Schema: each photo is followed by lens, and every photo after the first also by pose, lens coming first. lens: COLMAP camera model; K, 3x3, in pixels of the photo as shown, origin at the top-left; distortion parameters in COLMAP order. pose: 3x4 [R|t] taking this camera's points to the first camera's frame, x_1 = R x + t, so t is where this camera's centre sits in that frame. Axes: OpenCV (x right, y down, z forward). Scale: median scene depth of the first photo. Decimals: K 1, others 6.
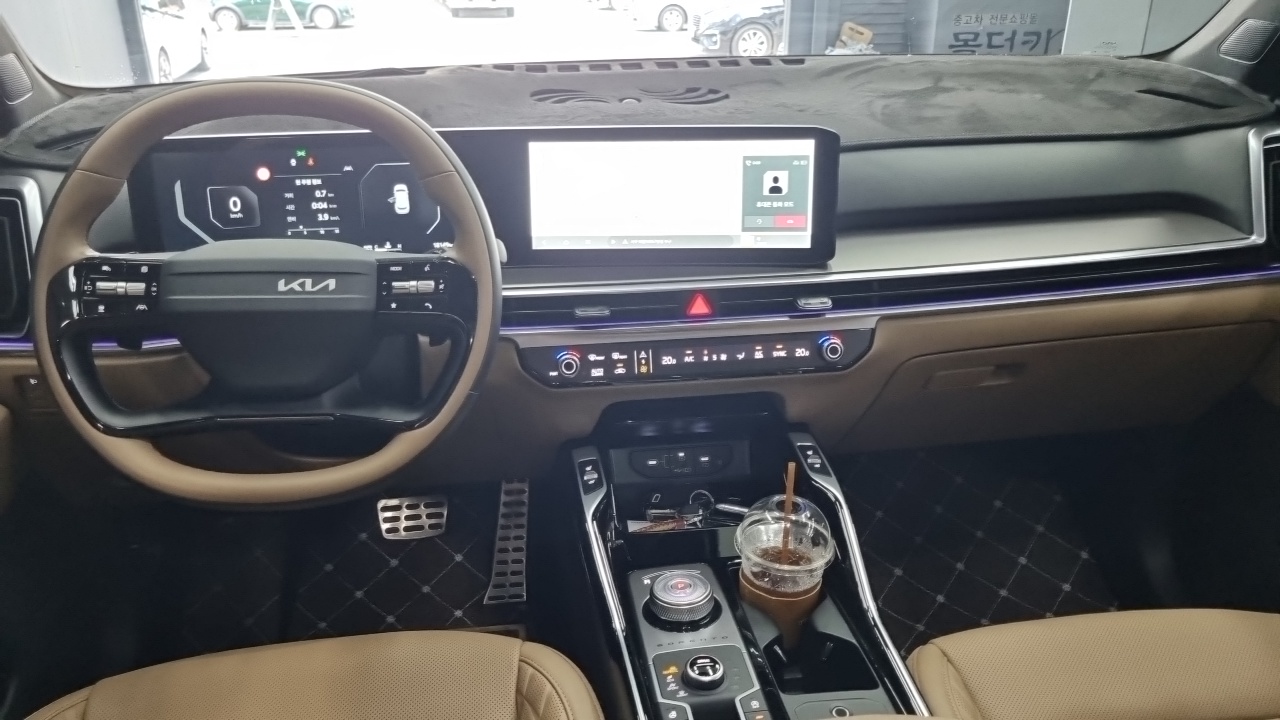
lens RADIAL K [[1030.0, 0, 640.0], [0, 1030.0, 360.0], [0, 0, 1]] dist [0.005521, 0.006433]
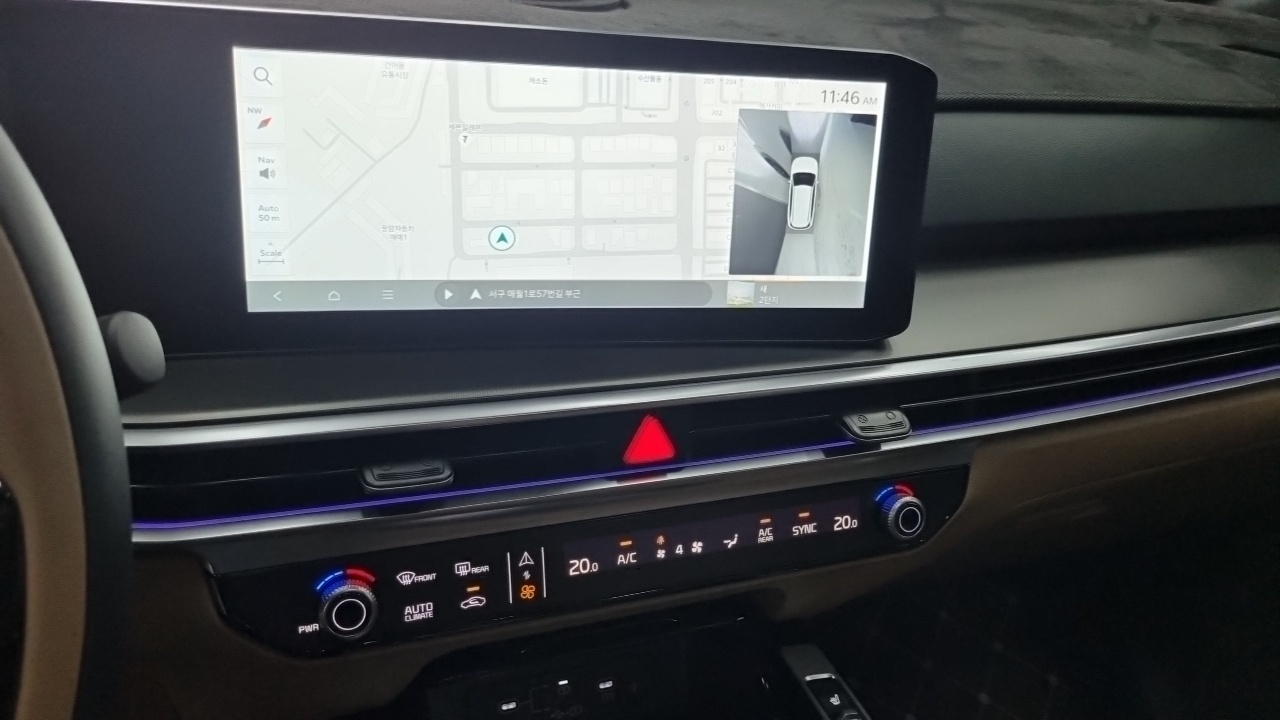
lens RADIAL K [[958.1, 0, 640.0], [0, 958.1, 360.0], [0, 0, 1]] dist [0.012876, 0.002798]
pose [[0.964838, -0.015986, 0.262360, -0.054858], [0.005709, 0.999188, 0.039887, -0.104107], [-0.262785, -0.036986, 0.964145, 0.598218]]
